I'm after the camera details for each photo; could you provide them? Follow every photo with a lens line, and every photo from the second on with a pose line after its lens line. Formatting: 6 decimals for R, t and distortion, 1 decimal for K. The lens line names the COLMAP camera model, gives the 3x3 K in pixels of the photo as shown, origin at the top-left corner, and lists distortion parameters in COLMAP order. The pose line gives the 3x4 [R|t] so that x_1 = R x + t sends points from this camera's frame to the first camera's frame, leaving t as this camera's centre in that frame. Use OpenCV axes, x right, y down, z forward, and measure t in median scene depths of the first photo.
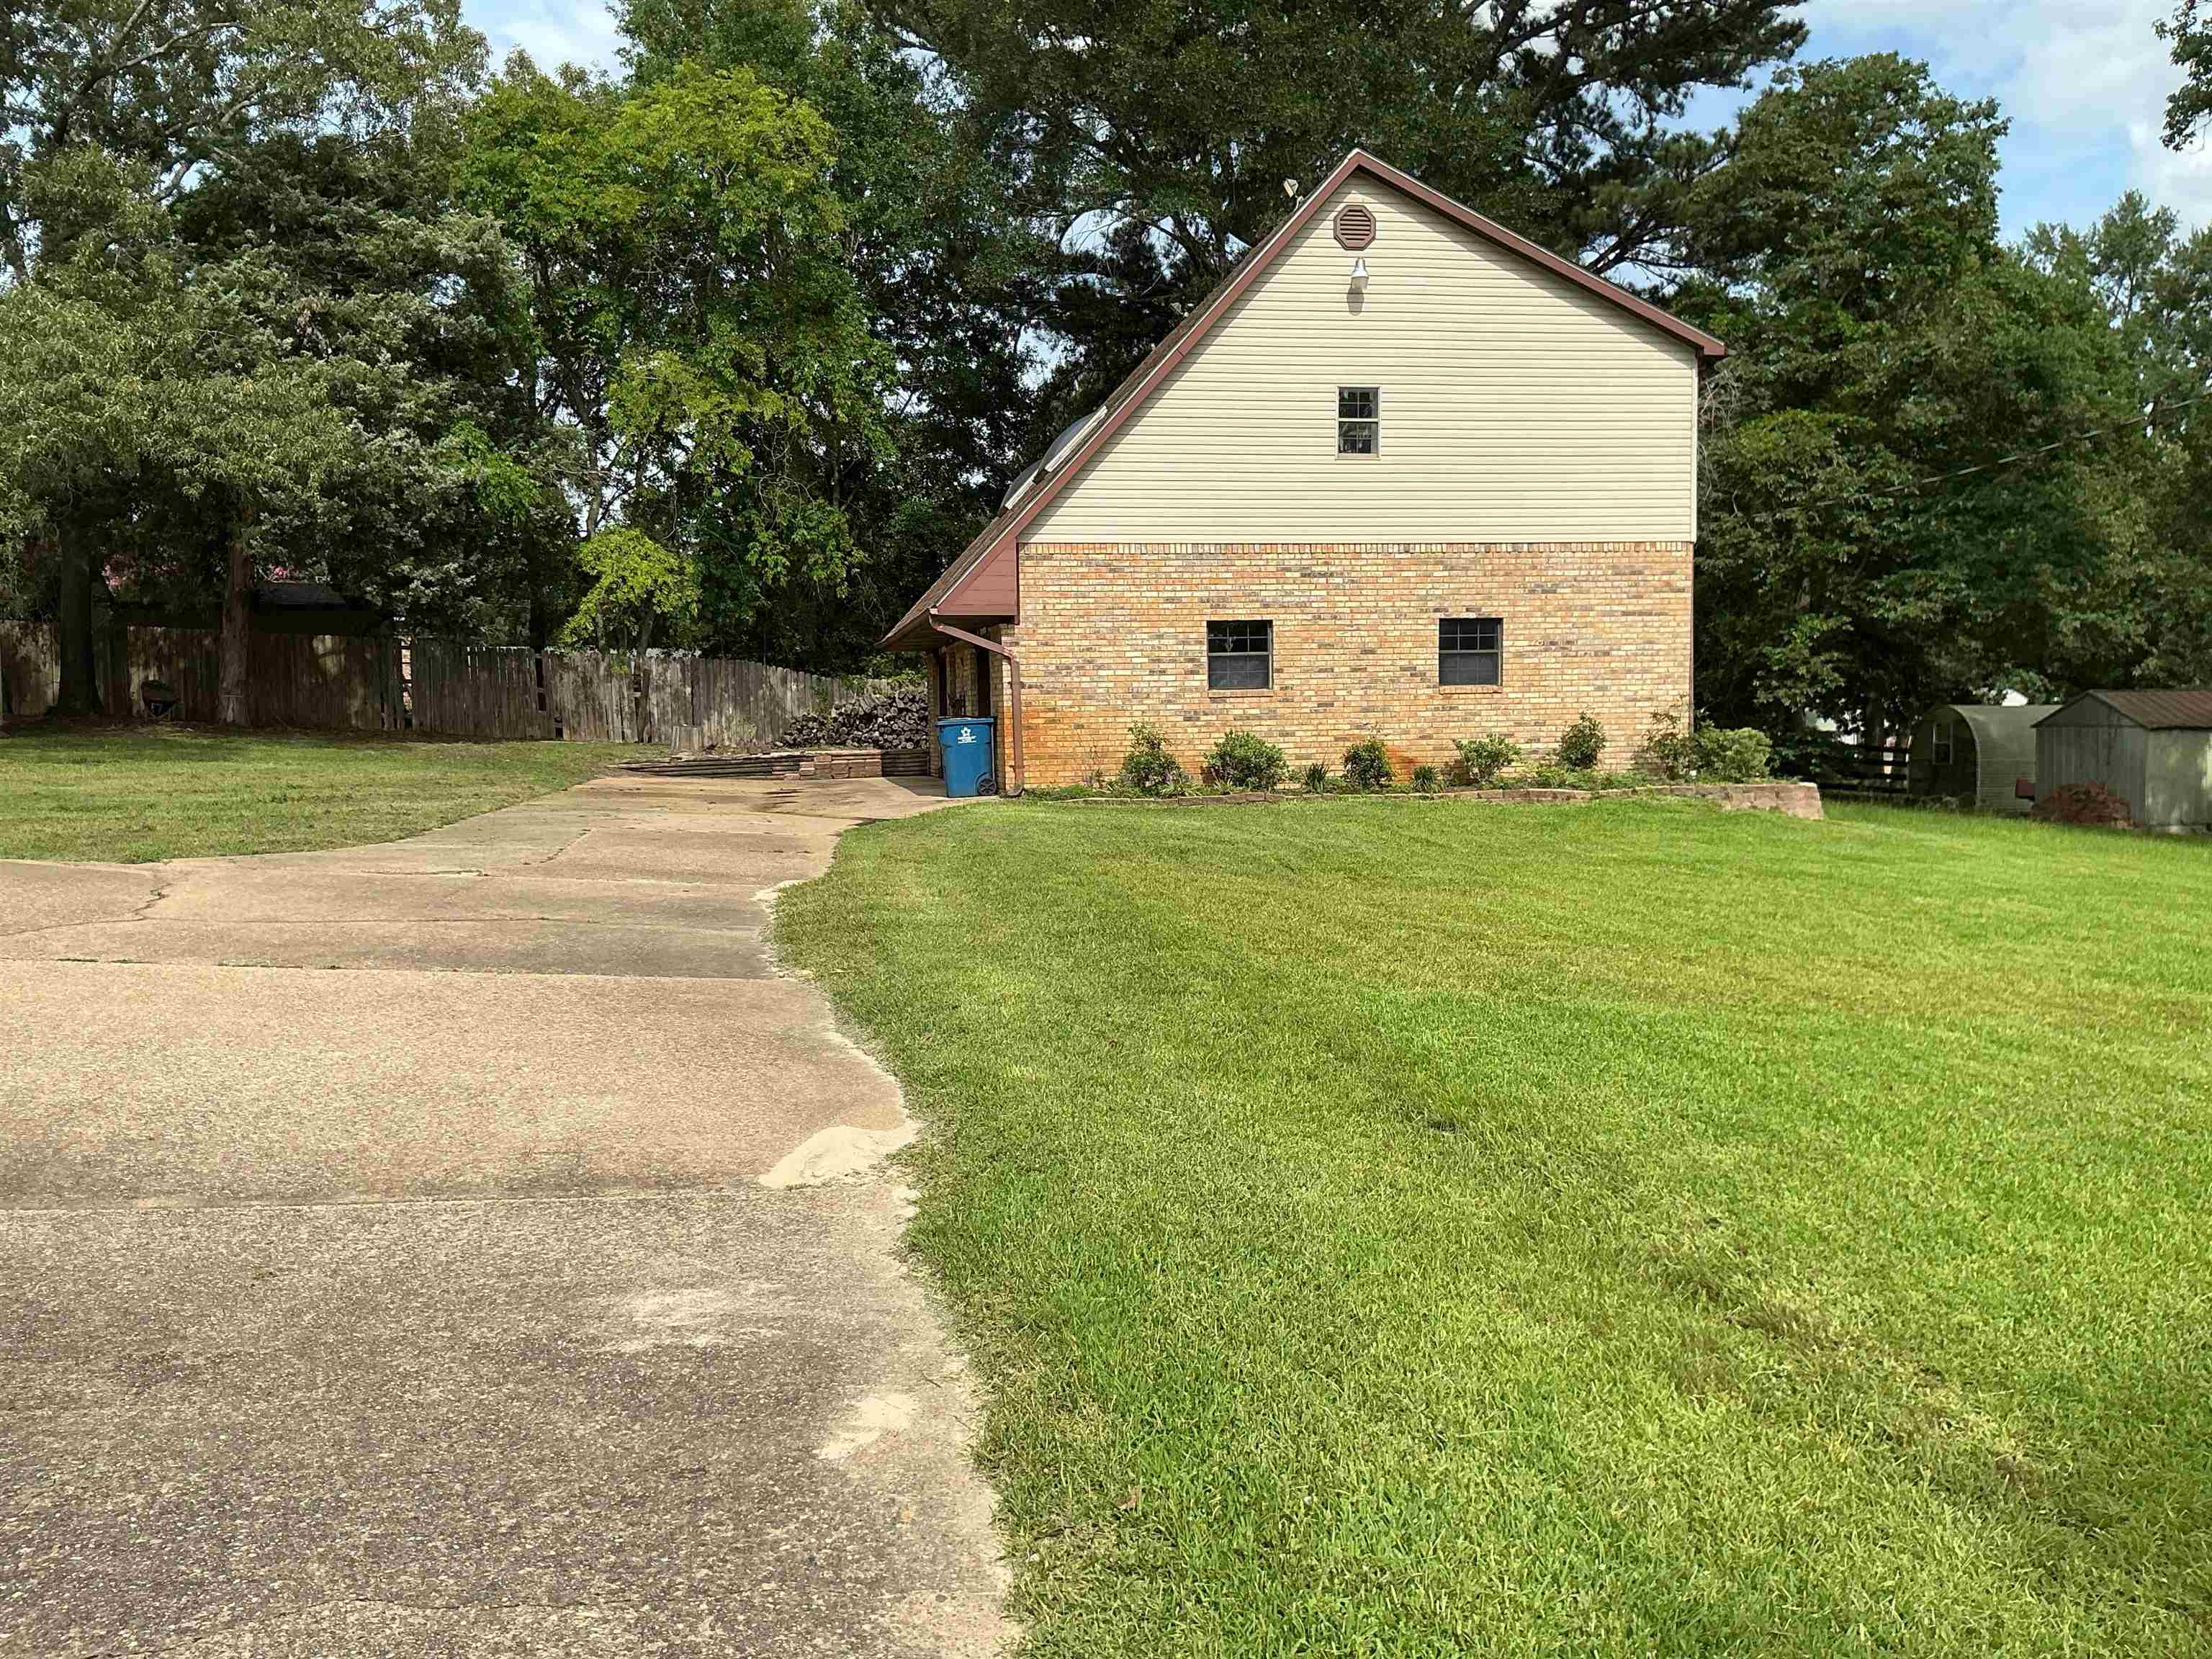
lens RADIAL K [[1835.9, 0, 1106.0], [0, 1835.9, 829.5], [0, 0, 1]] dist [0.136714, -0.277009]
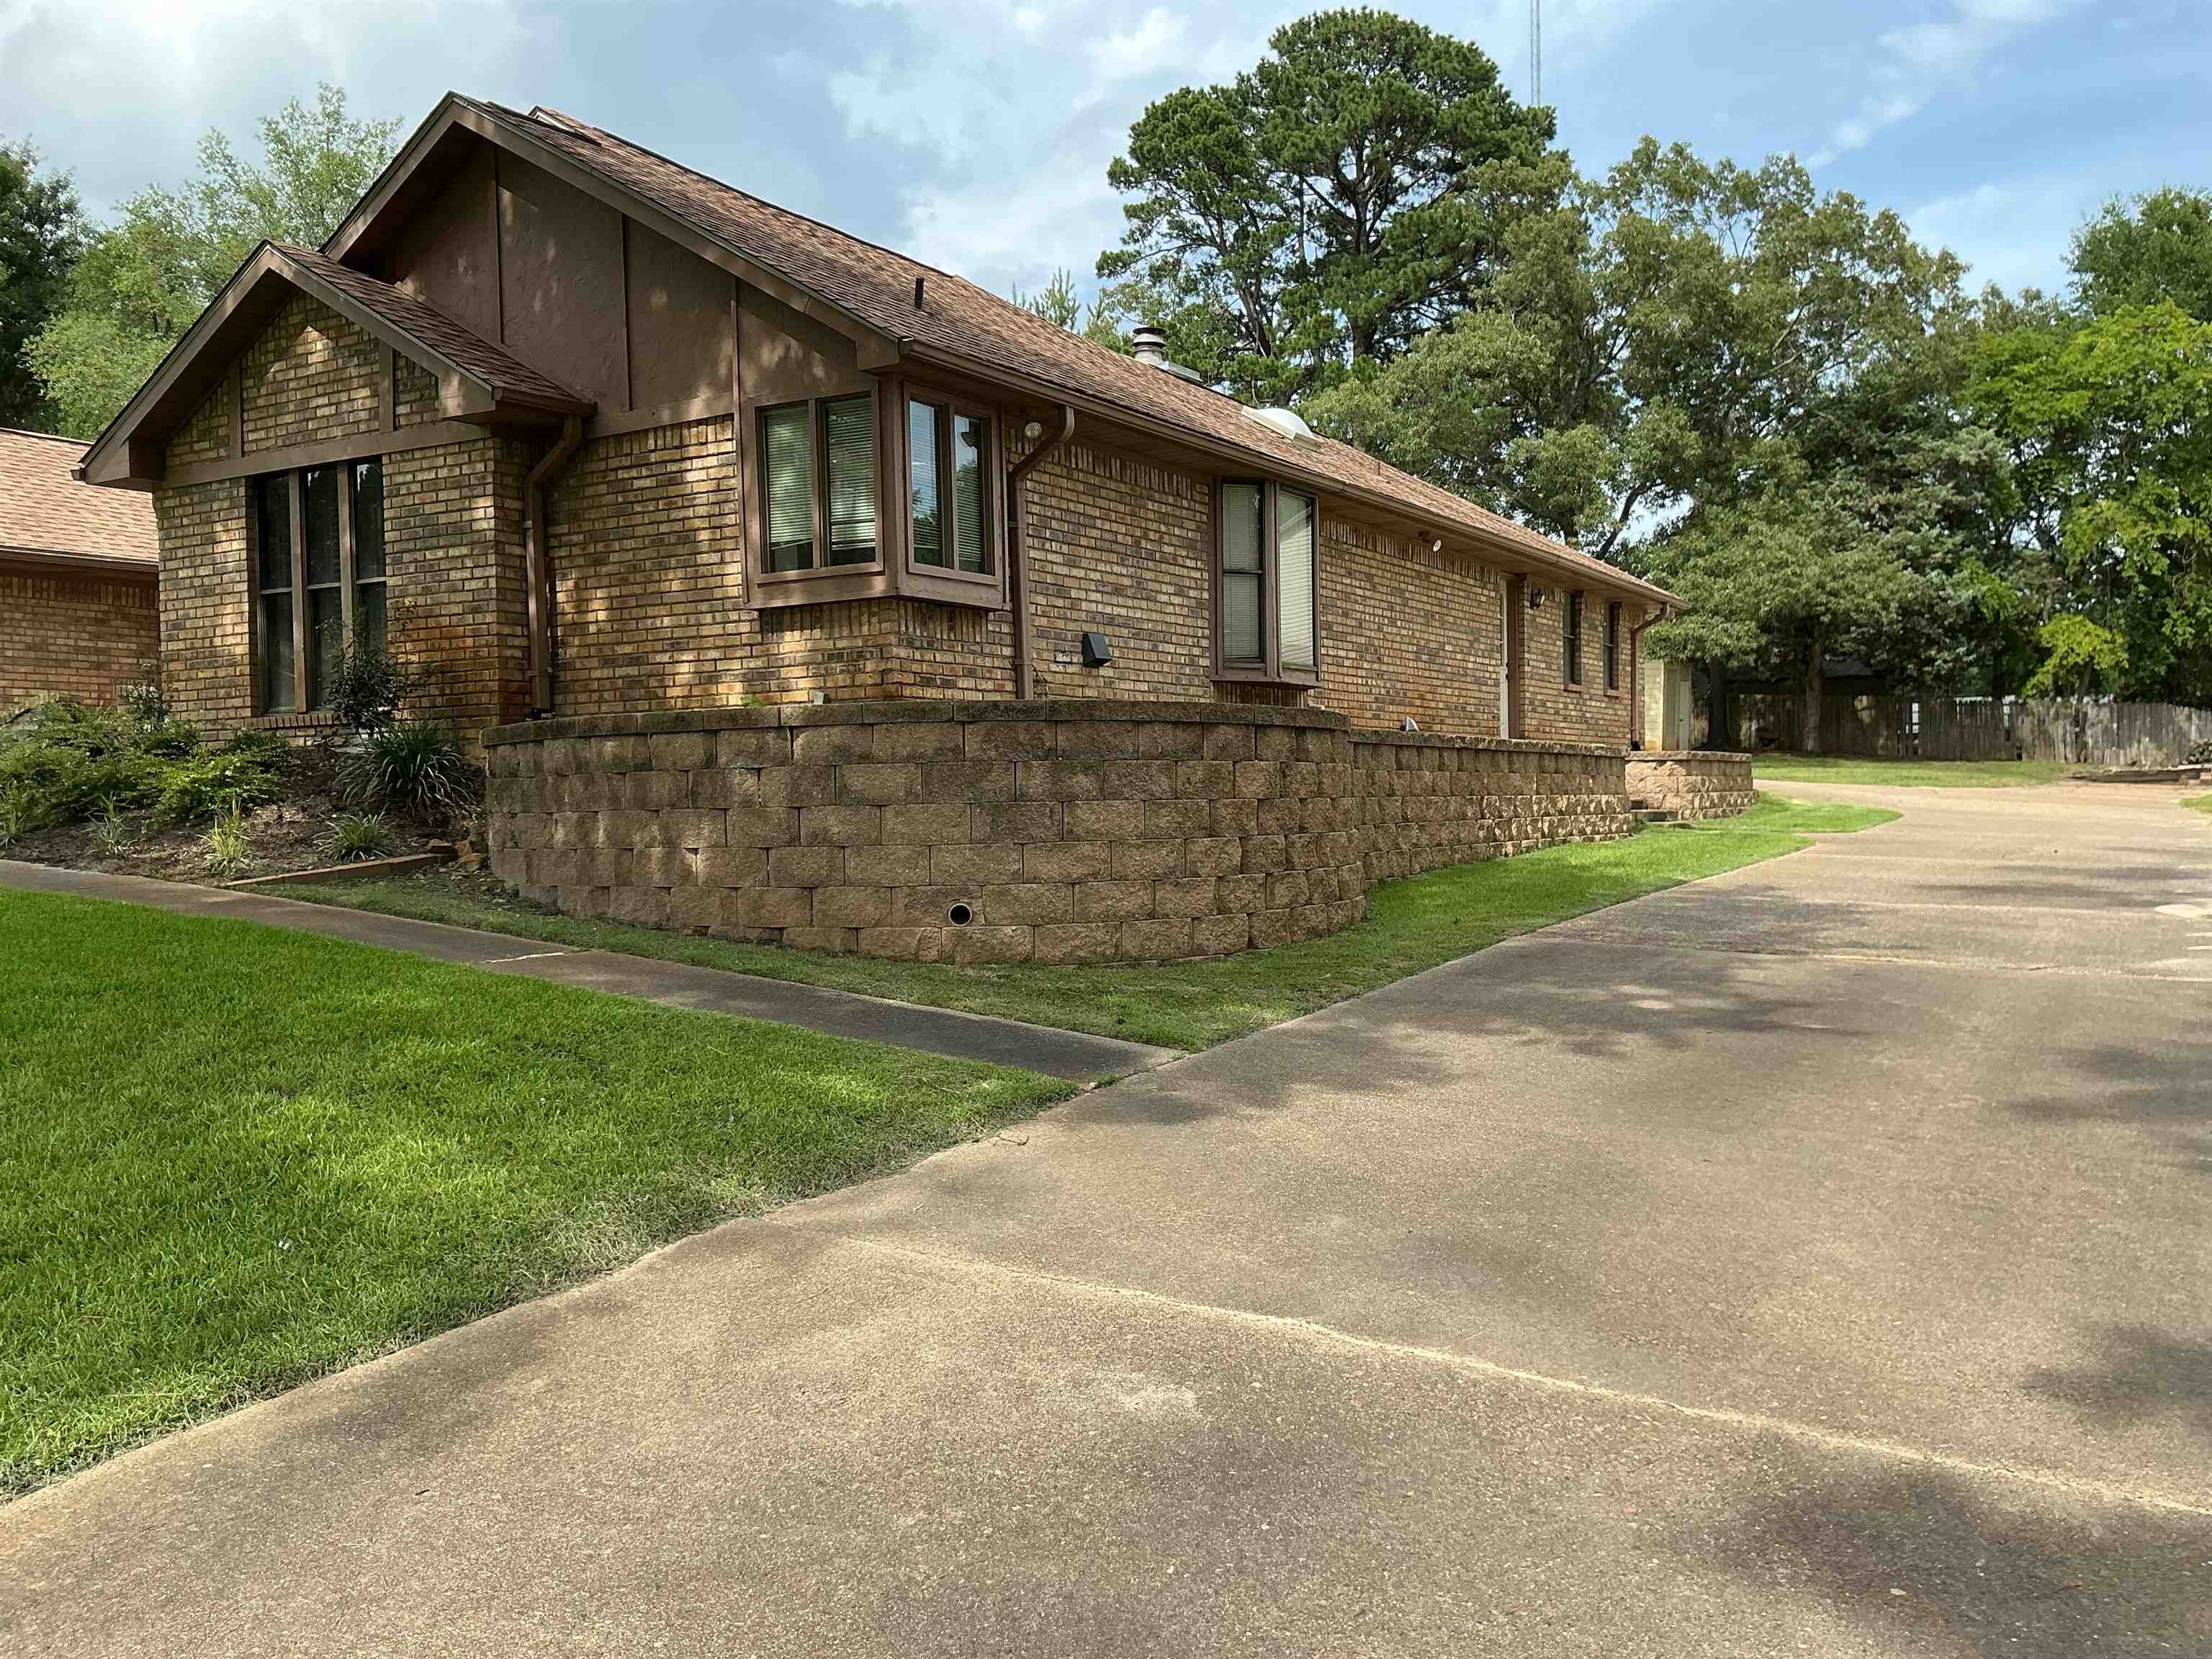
lens RADIAL K [[1873.0, 0, 1105.3], [0, 1873.0, 821.7], [0, 0, 1]] dist [0.048374, -0.137062]
pose [[0.767416, 0.008125, -0.641099, 0.123897], [-0.030360, 0.999259, -0.023677, 0.067327], [0.640431, 0.037633, 0.767093, -0.715896]]
